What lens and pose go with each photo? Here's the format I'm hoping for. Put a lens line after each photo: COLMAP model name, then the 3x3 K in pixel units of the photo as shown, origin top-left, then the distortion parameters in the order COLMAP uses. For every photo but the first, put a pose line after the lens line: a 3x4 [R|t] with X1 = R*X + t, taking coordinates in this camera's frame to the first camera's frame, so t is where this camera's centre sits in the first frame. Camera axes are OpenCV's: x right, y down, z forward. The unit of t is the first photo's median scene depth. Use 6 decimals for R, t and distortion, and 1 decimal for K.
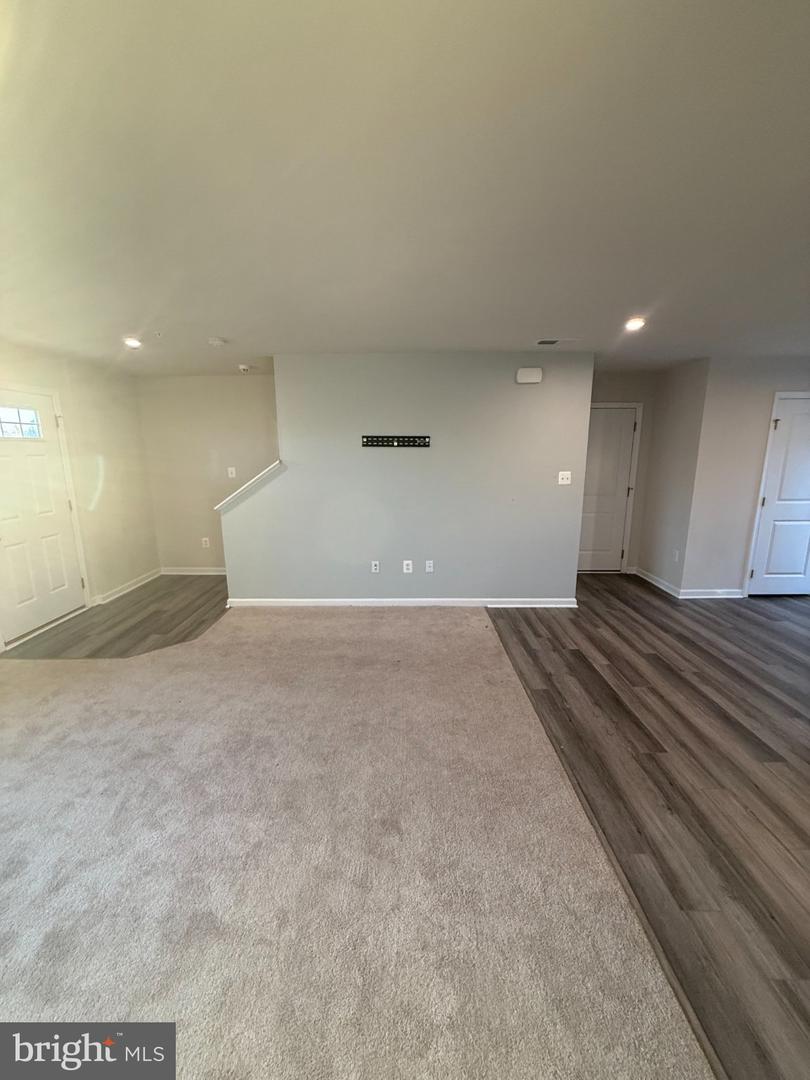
lens RADIAL K [[429.2, 0, 405.0], [0, 429.2, 540.0], [0, 0, 1]] dist [0.000643, 0.000069]
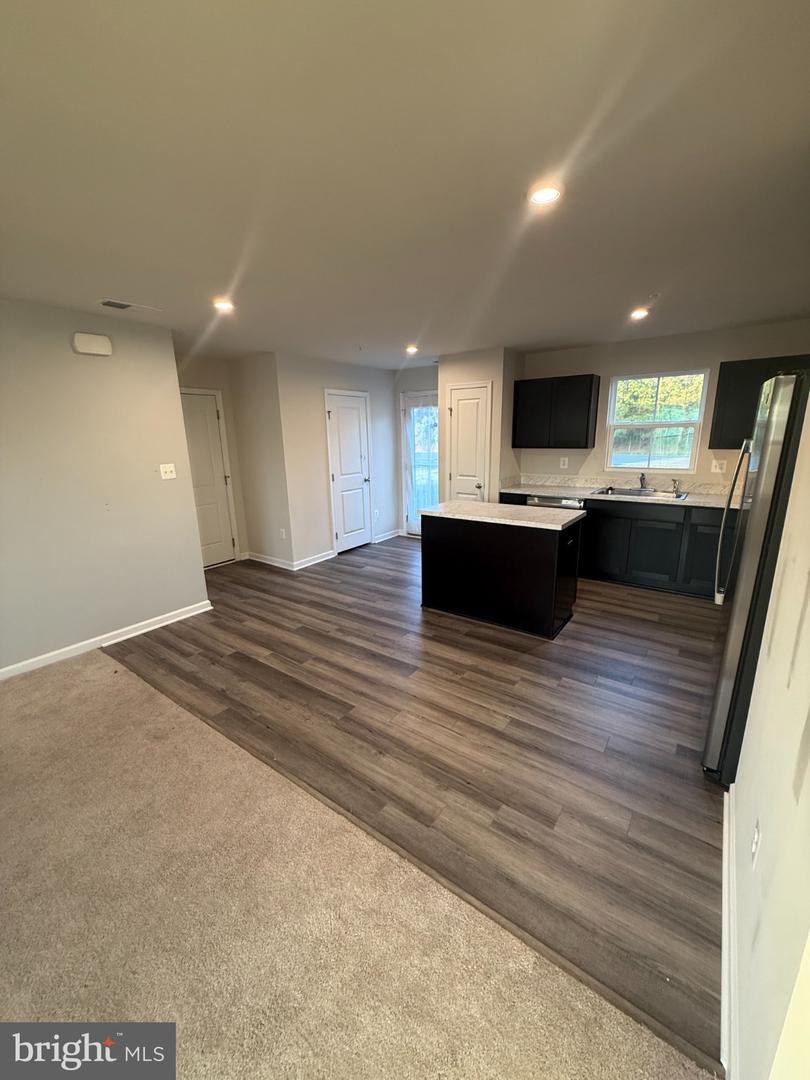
lens RADIAL K [[429.2, 0, 405.0], [0, 429.2, 540.0], [0, 0, 1]] dist [0.000643, 0.000069]
pose [[0.588904, -0.206805, 0.781296, -0.060951], [0.187214, 0.975321, 0.117050, -0.023272], [-0.786221, 0.077338, 0.613087, 0.107941]]
